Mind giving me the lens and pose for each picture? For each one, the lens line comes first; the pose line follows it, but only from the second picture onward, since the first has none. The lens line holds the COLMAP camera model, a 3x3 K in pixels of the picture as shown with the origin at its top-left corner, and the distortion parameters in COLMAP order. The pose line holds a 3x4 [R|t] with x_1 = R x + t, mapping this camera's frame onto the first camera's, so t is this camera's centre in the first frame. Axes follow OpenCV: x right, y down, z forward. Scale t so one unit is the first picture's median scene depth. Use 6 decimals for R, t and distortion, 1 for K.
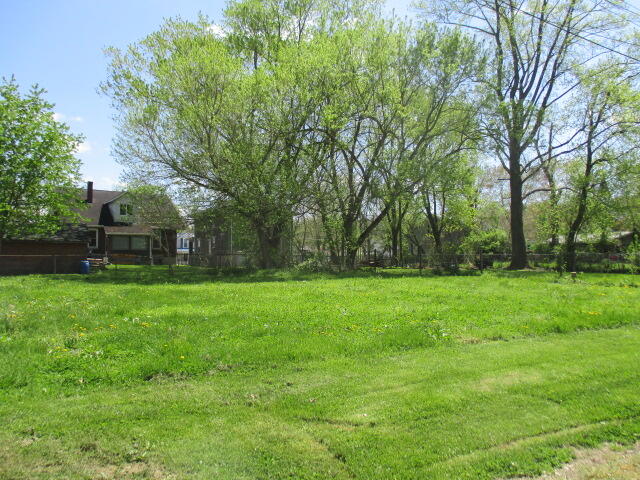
lens RADIAL K [[525.9, 0, 323.4], [0, 525.9, 240.1], [0, 0, 1]] dist [-0.032269, -0.001893]
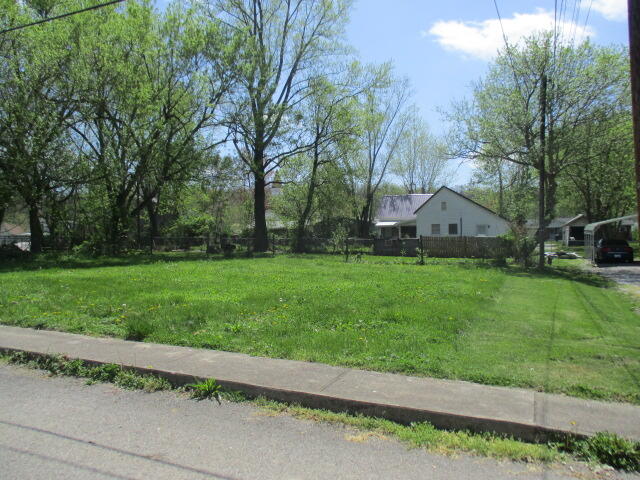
lens RADIAL K [[525.9, 0, 323.4], [0, 525.9, 240.1], [0, 0, 1]] dist [-0.032269, -0.001893]
pose [[0.801886, 0.007141, 0.597434, -0.192867], [-0.027479, 0.999311, 0.024938, -0.000821], [-0.596844, -0.036414, 0.801530, 0.013614]]
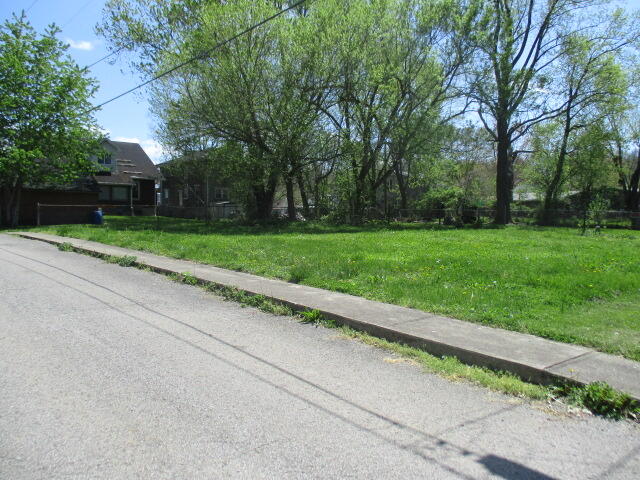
lens RADIAL K [[525.9, 0, 323.4], [0, 525.9, 240.1], [0, 0, 1]] dist [-0.032269, -0.001893]
pose [[0.988371, 0.004780, 0.151989, -0.163087], [-0.018236, 0.996019, 0.087261, 0.000693], [-0.150966, -0.089017, 0.984523, -0.027112]]
